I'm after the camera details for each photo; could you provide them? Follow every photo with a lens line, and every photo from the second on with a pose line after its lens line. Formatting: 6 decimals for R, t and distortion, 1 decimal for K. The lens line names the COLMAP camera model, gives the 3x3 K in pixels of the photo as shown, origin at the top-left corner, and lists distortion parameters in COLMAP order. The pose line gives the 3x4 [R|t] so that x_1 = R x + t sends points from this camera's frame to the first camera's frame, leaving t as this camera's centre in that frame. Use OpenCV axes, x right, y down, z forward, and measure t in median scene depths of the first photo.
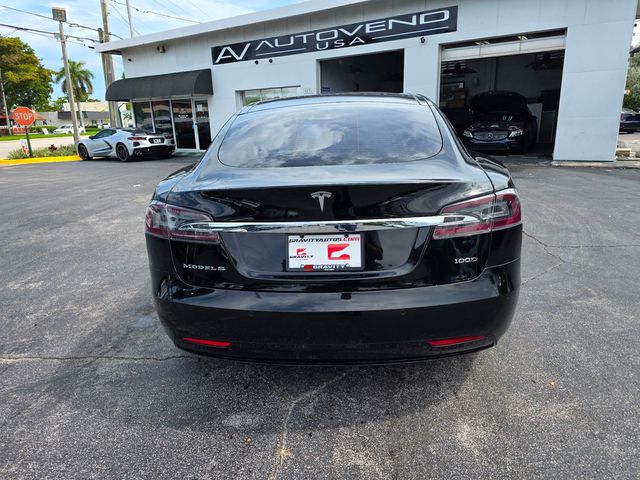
lens RADIAL K [[434.2, 0, 323.6], [0, 434.2, 233.9], [0, 0, 1]] dist [0.040267, -0.037874]
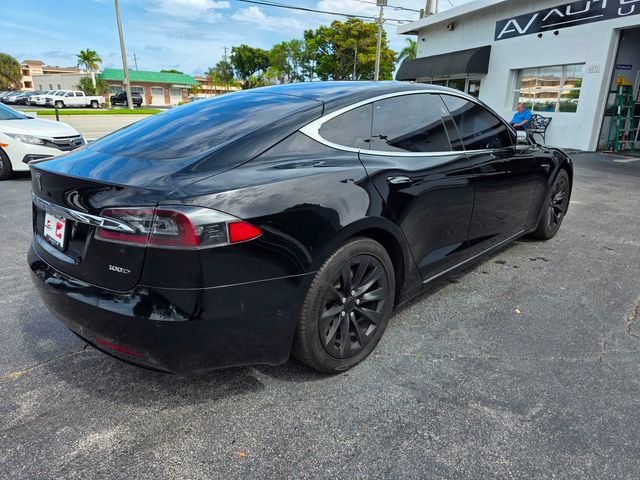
lens RADIAL K [[434.2, 0, 317.7], [0, 434.2, 241.3], [0, 0, 1]] dist [0.040267, -0.037874]
pose [[0.754523, 0.237451, -0.611811, 0.179790], [-0.199843, 0.971107, 0.130439, -0.030881], [0.625107, 0.023847, 0.780175, 0.077878]]
